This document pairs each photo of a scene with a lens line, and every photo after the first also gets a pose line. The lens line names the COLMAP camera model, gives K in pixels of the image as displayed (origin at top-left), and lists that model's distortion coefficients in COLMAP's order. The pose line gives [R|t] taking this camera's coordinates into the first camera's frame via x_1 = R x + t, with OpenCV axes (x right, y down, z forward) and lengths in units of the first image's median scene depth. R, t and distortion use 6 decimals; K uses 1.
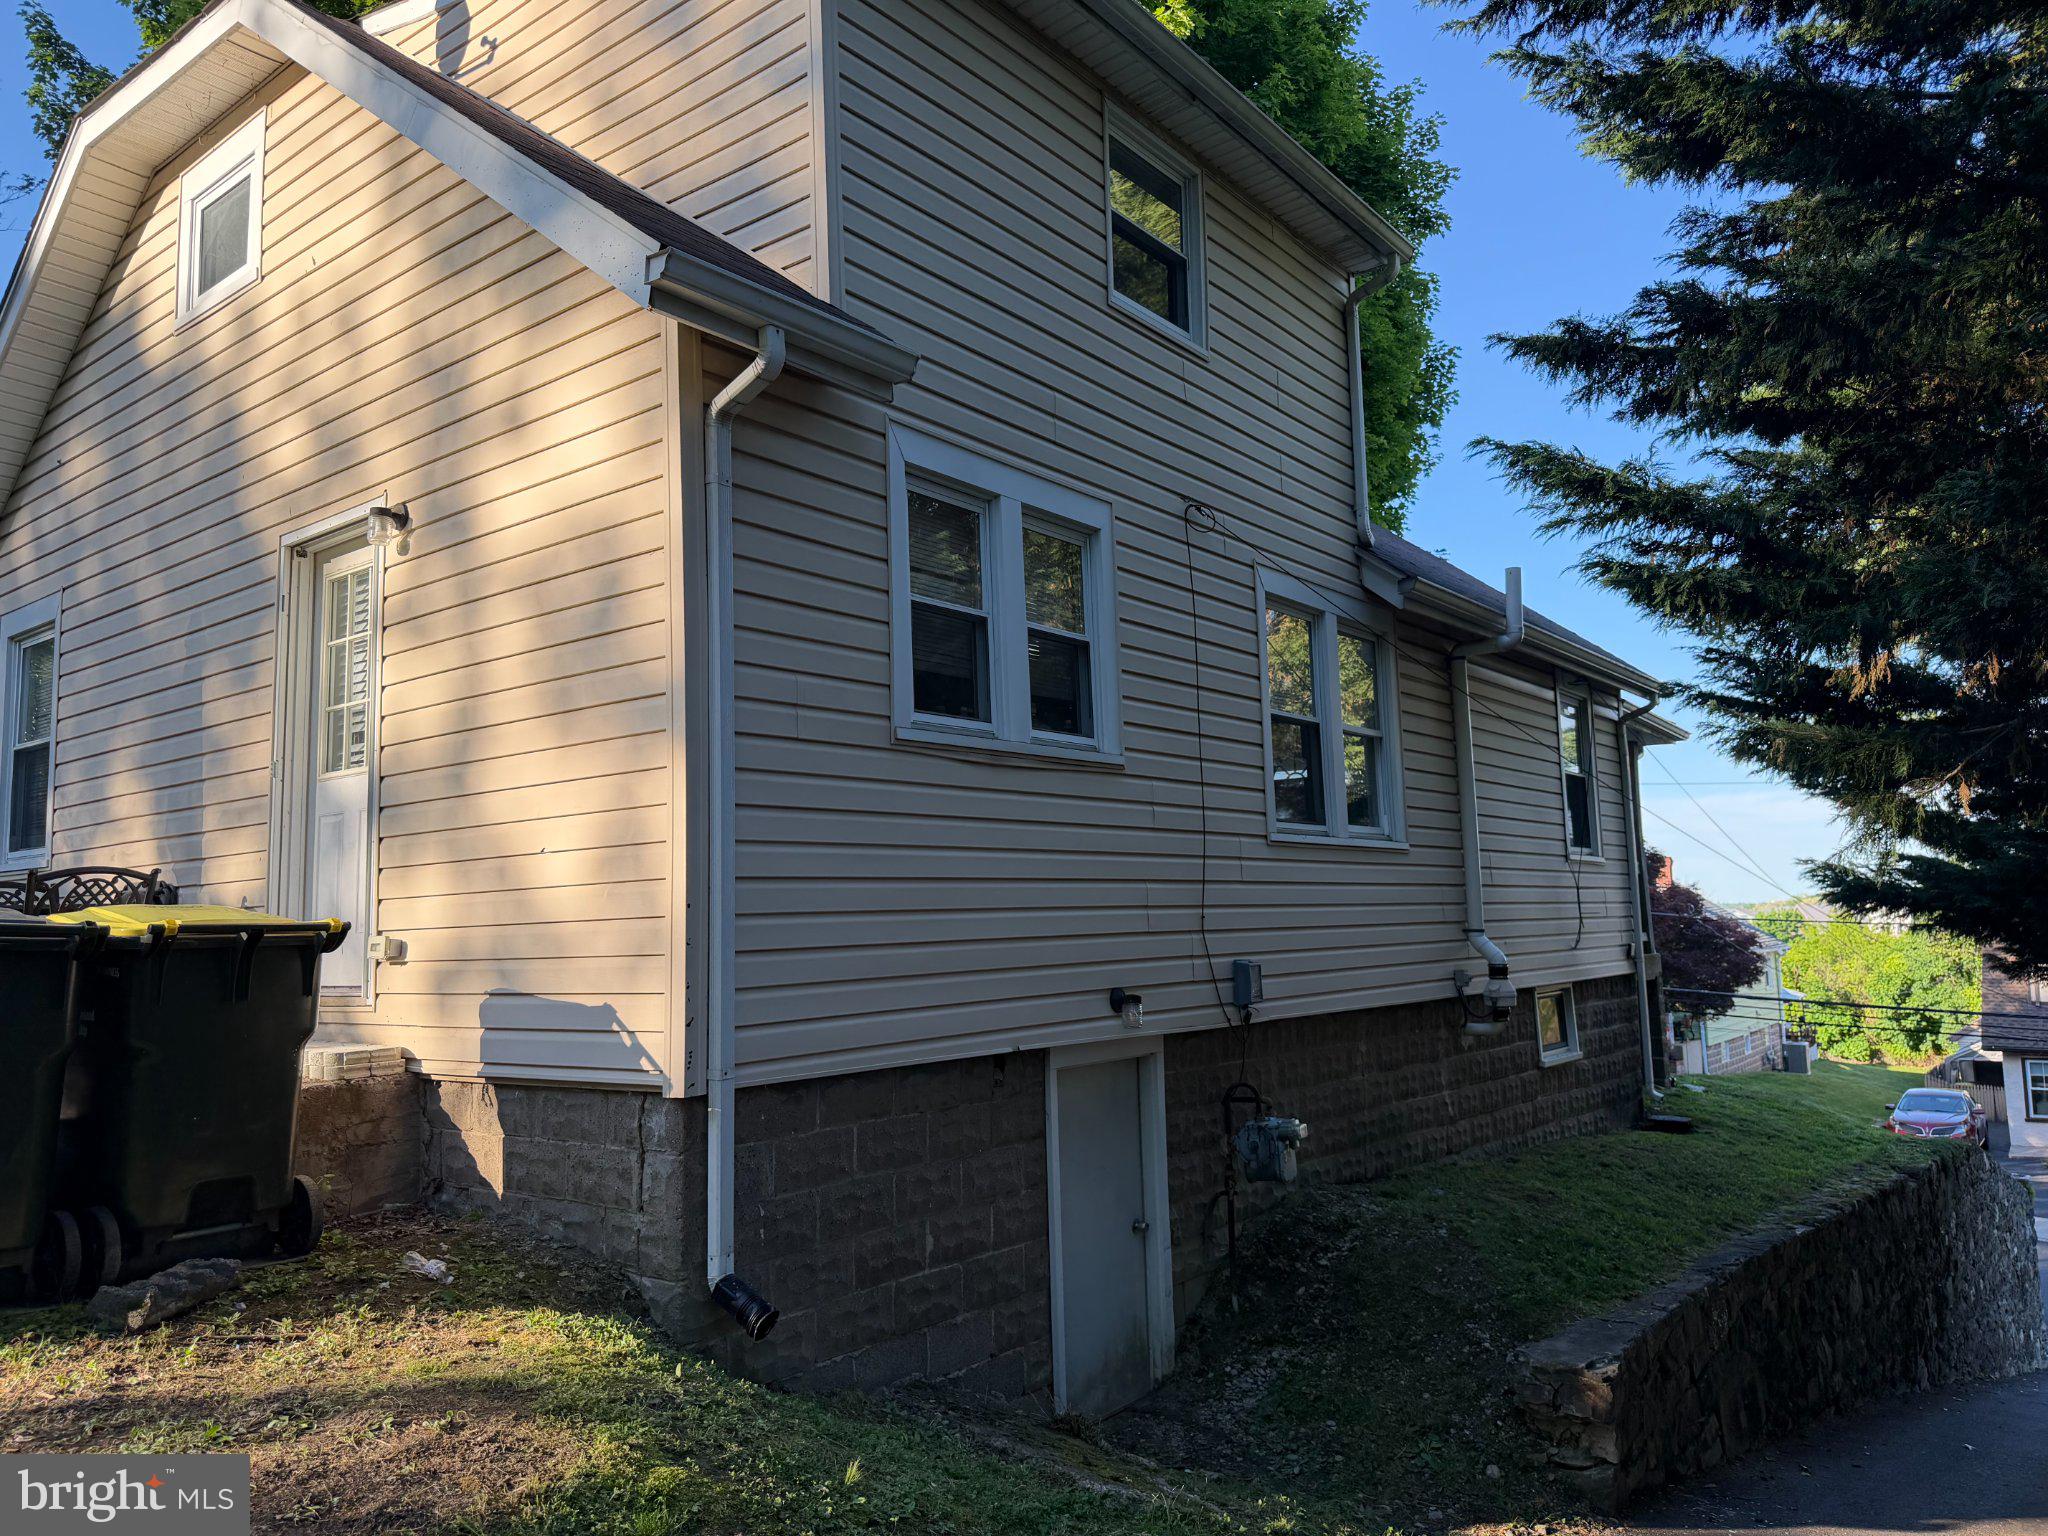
lens RADIAL K [[1451.6, 0, 1024.0], [0, 1451.6, 768.0], [0, 0, 1]] dist [0.090200, -0.128800]
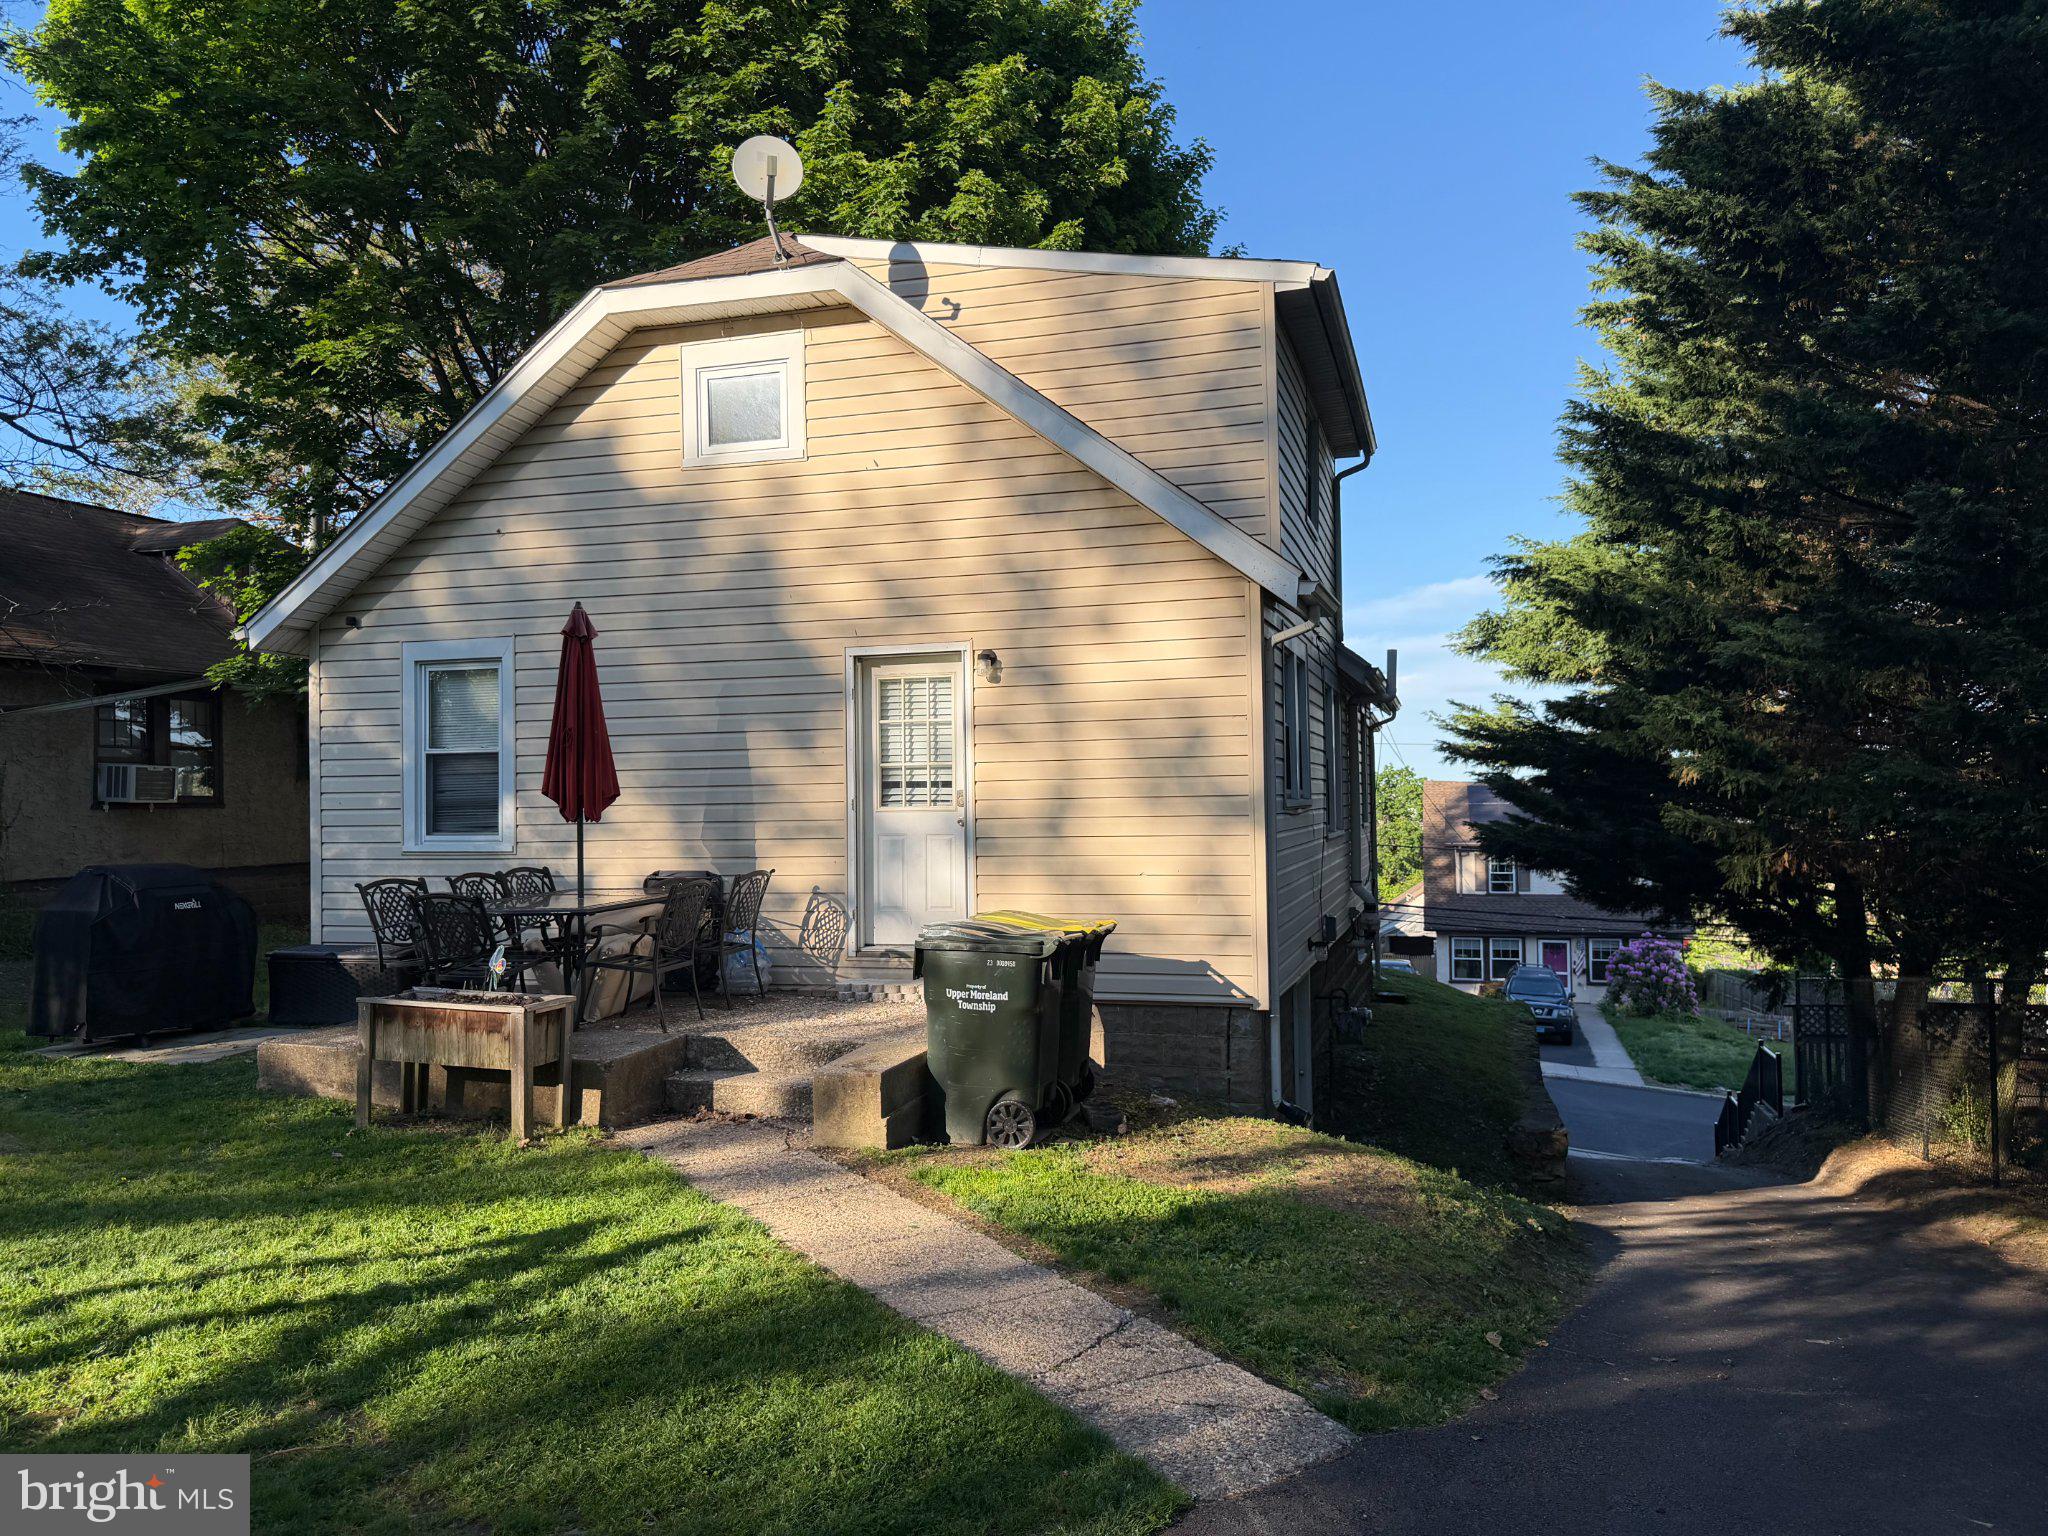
lens RADIAL K [[1451.6, 0, 1024.0], [0, 1451.6, 768.0], [0, 0, 1]] dist [0.090200, -0.128800]
pose [[0.931769, 0.026551, 0.362078, -1.039545], [-0.056319, 0.995820, 0.071909, -0.180685], [-0.358656, -0.087395, 0.929370, -0.550193]]
